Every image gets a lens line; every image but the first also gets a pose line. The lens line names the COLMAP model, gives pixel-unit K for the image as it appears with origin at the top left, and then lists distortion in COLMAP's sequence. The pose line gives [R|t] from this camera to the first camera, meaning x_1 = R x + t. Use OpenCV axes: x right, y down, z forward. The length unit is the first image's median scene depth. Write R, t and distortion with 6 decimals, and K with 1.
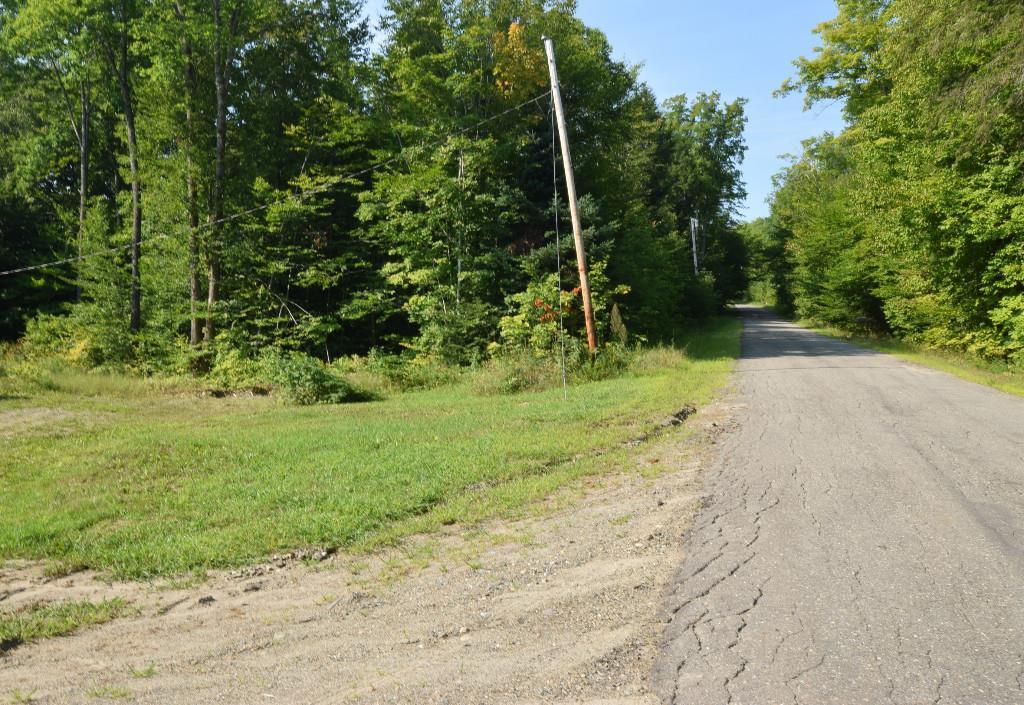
lens RADIAL K [[917.5, 0, 512.0], [0, 917.5, 353.2], [0, 0, 1]] dist [-0.009241, -0.011832]
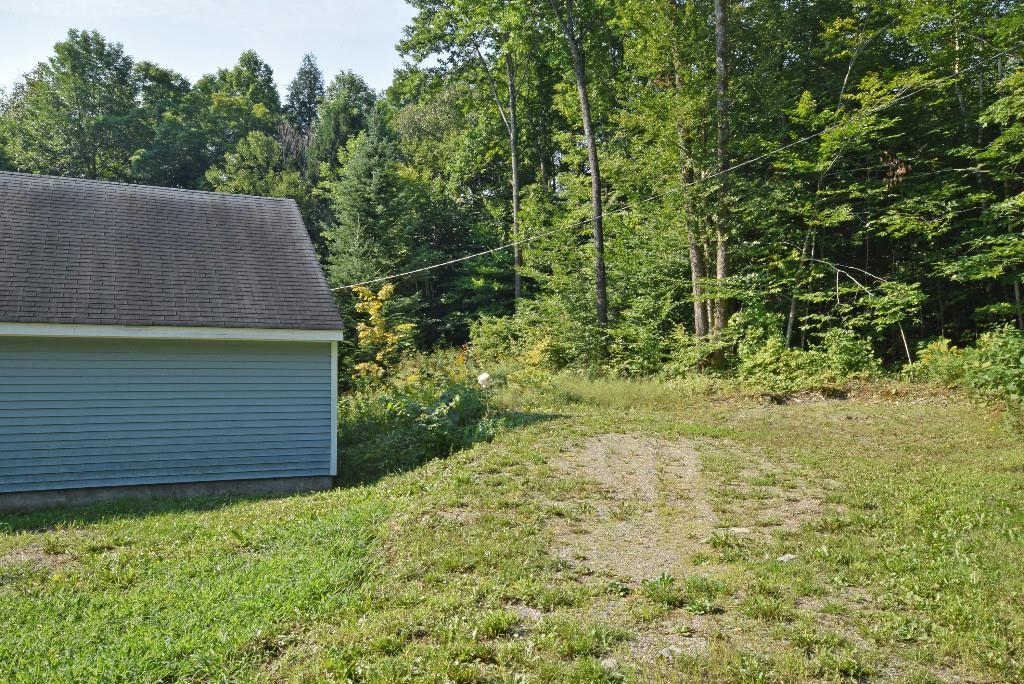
lens RADIAL K [[884.7, 0, 512.1], [0, 884.7, 343.4], [0, 0, 1]] dist [0.003076, -0.001026]
pose [[0.925121, -0.058323, -0.375166, -0.216444], [0.057193, 0.998263, -0.014156, -0.001040], [0.375340, -0.008361, 0.926849, 0.247614]]
